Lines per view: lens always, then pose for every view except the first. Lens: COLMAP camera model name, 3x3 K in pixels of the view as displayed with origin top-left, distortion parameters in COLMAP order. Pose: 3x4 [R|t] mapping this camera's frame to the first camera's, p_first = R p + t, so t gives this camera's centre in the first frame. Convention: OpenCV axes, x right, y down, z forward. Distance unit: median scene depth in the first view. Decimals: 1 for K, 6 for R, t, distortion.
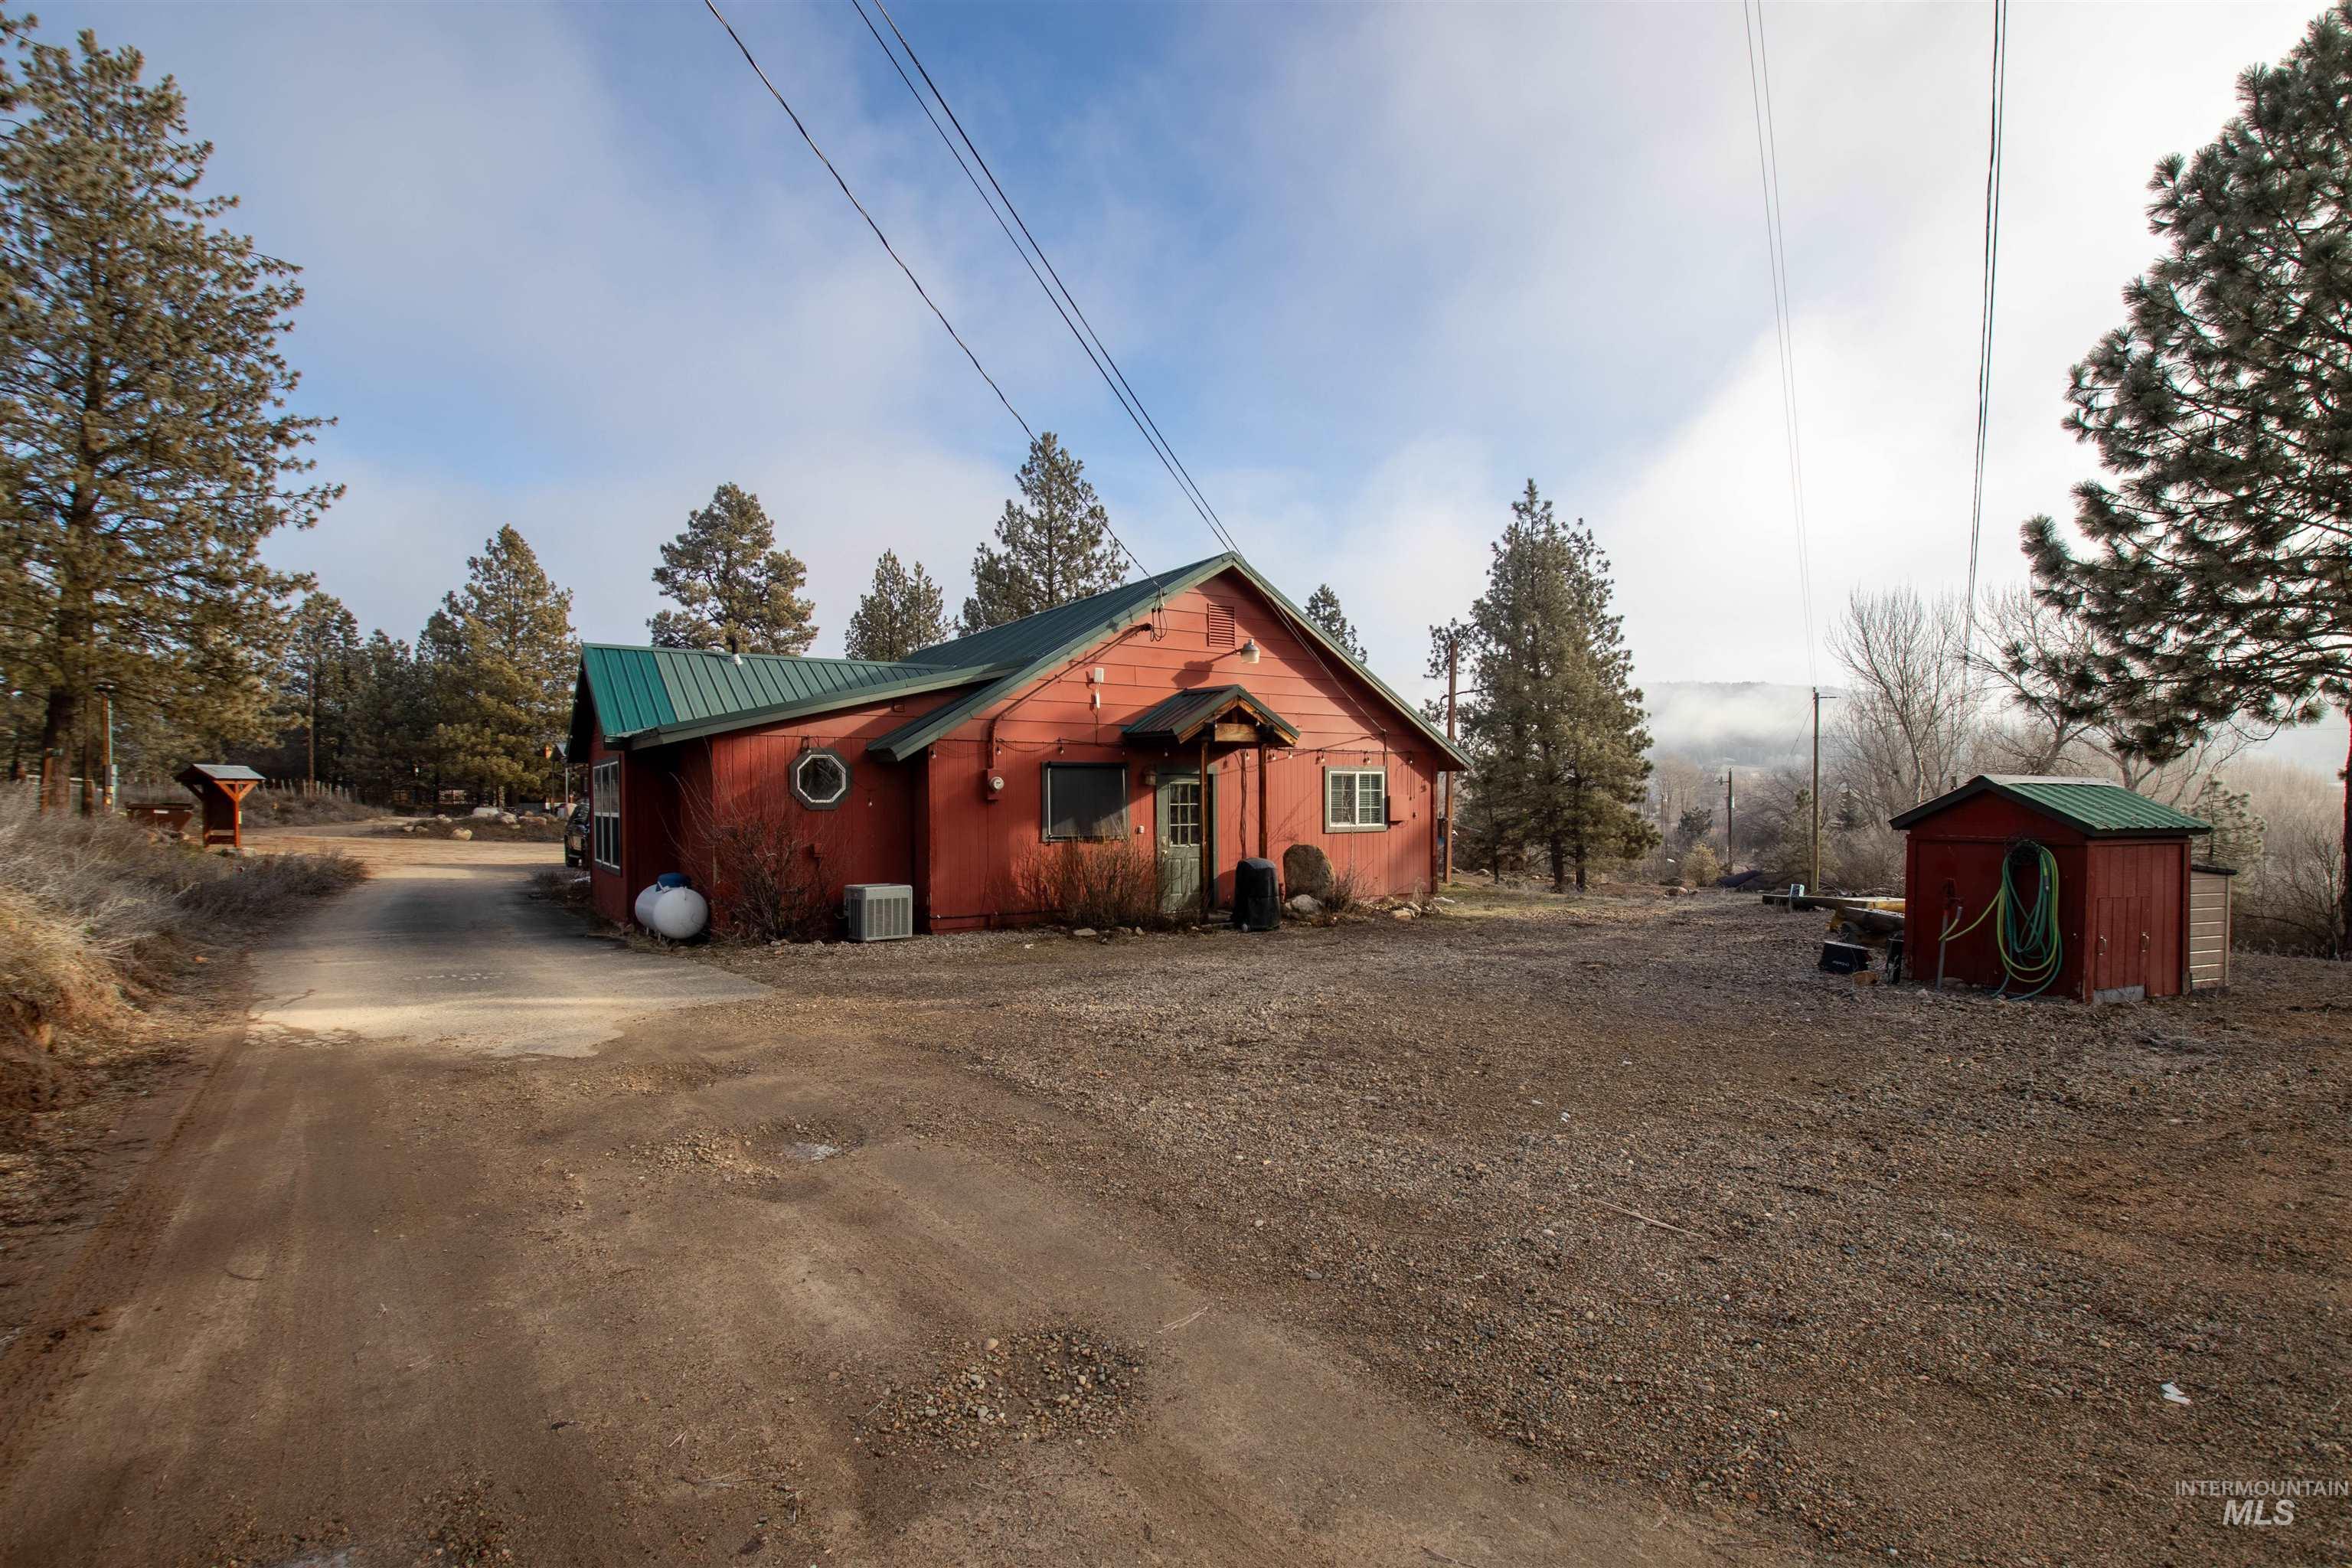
lens RADIAL K [[1091.7, 0, 1176.0], [0, 1091.7, 784.0], [0, 0, 1]] dist [0.002816, -0.013454]
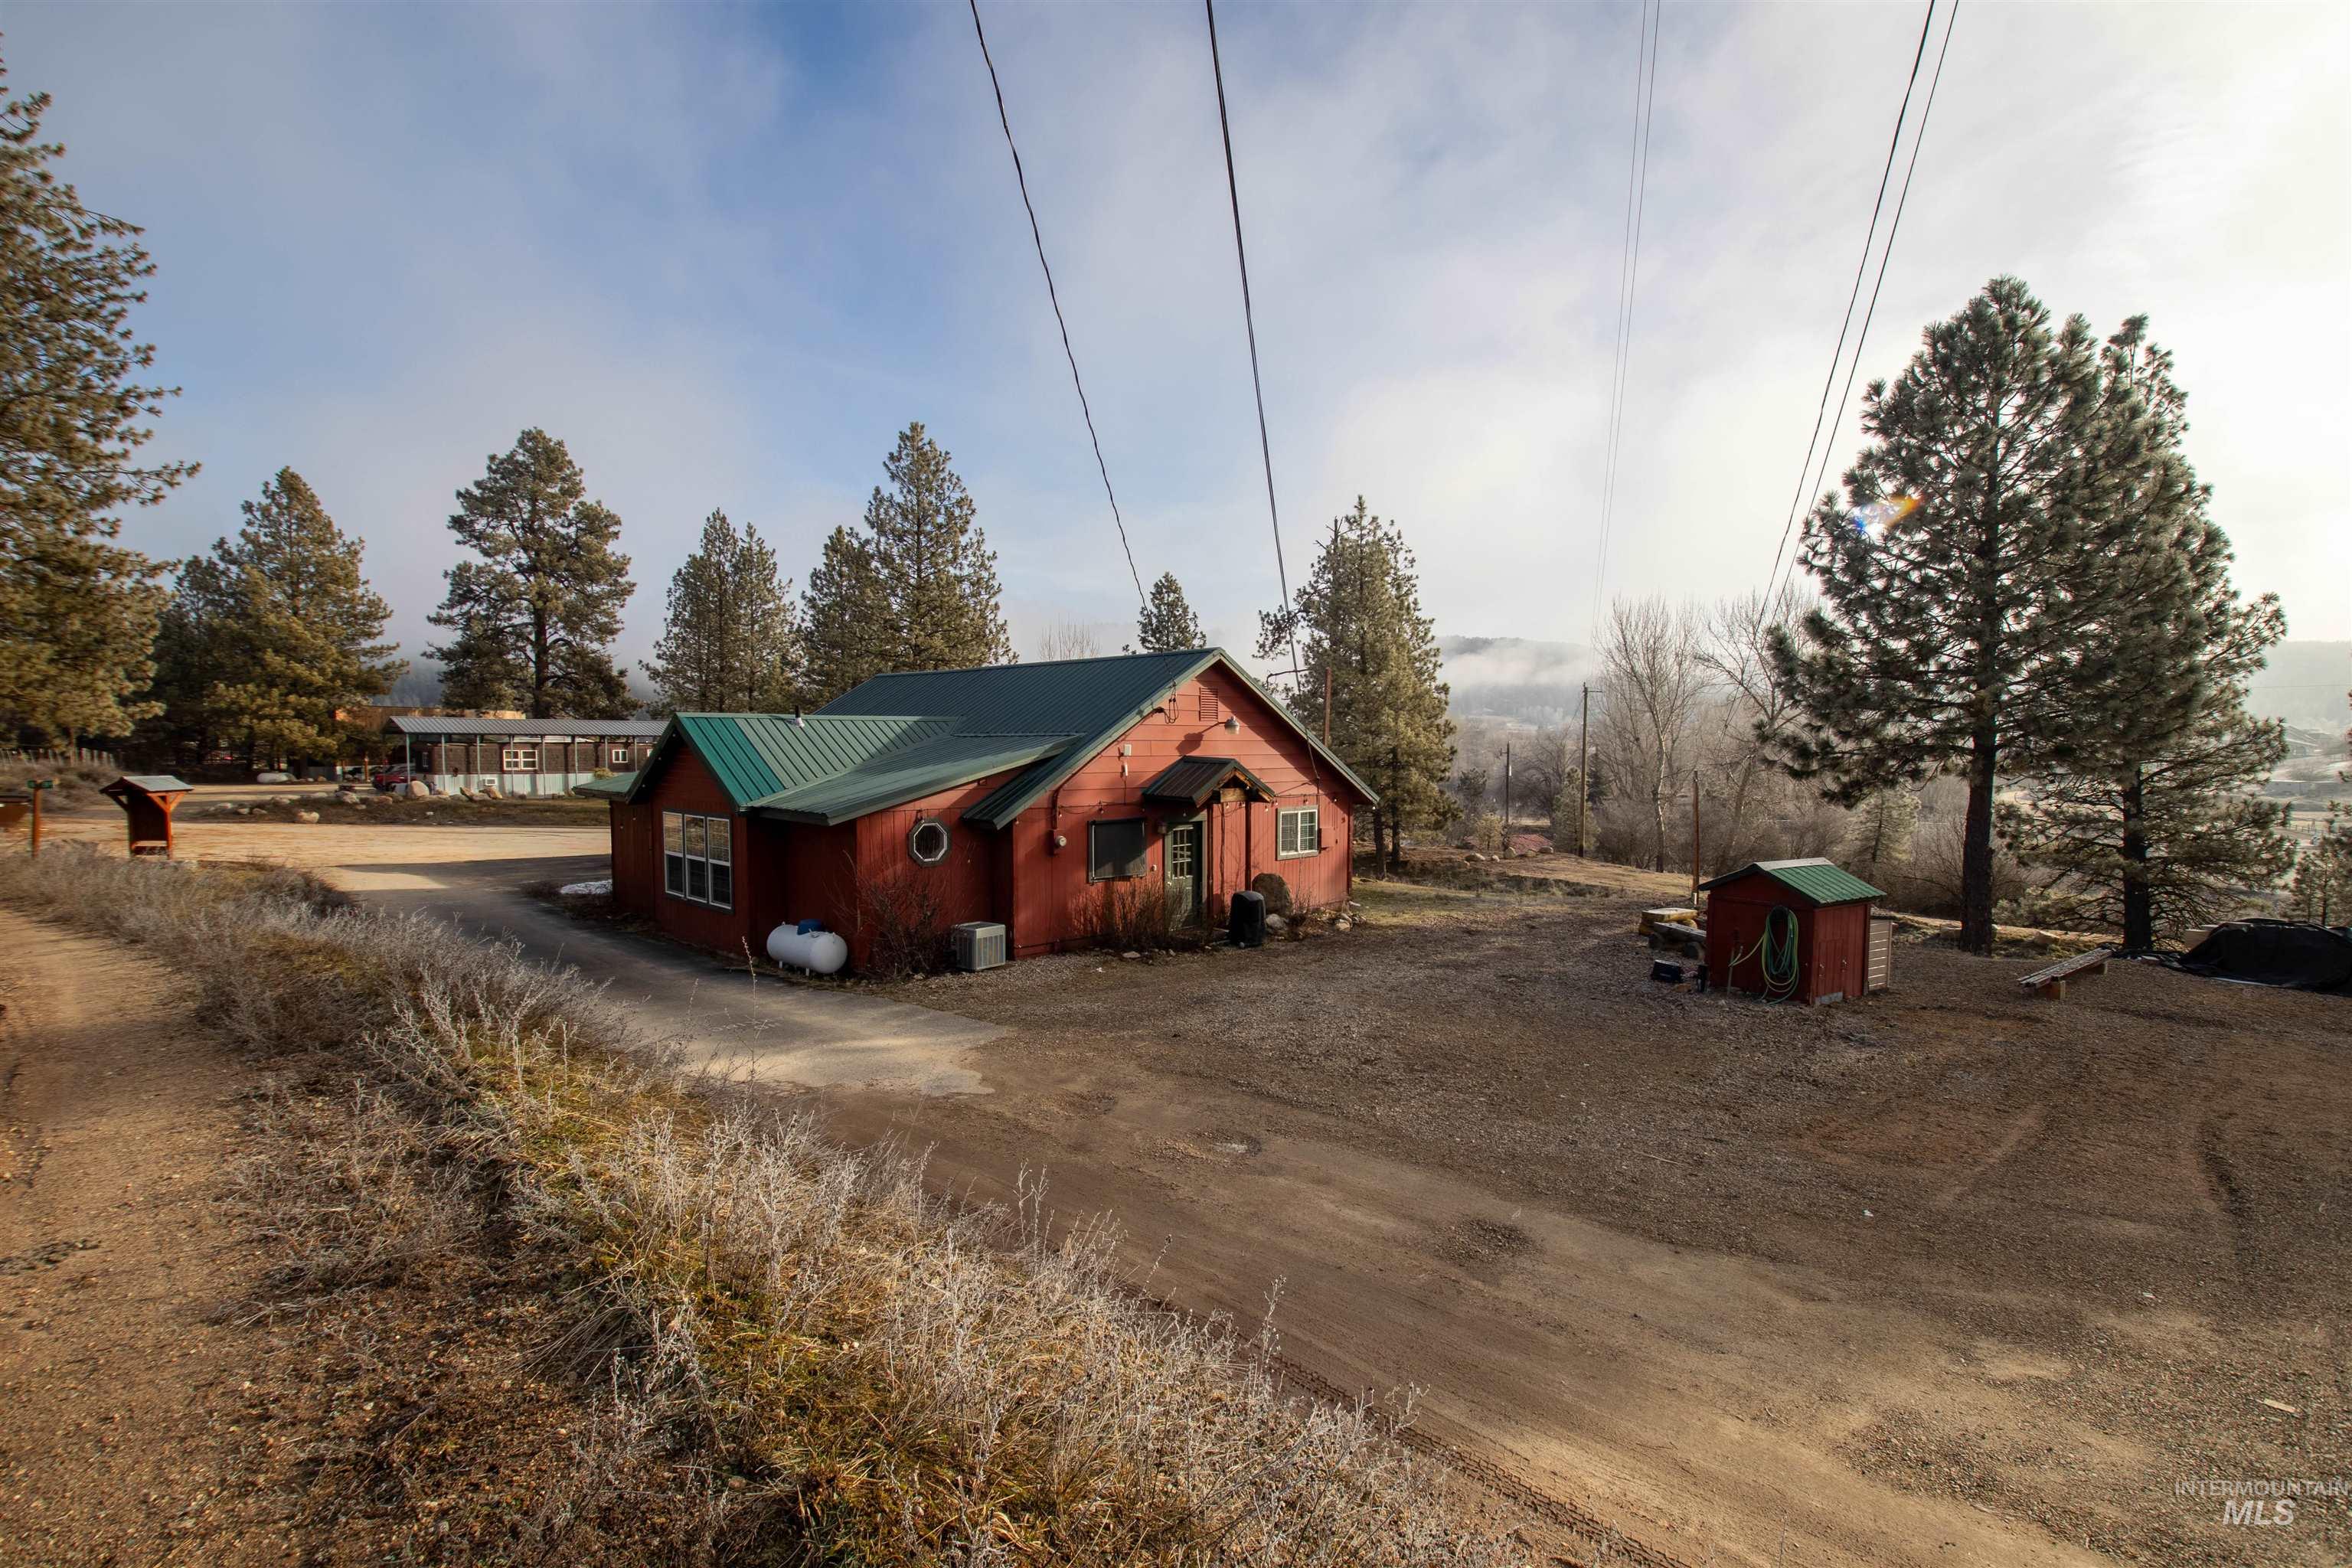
lens RADIAL K [[1070.7, 0, 1176.0], [0, 1070.7, 784.0], [0, 0, 1]] dist [0.016083, -0.025781]
pose [[0.983043, -0.000502, 0.183377, -0.089489], [-0.008458, 0.998808, 0.048078, -0.044236], [-0.183182, -0.048813, 0.981866, -0.089576]]
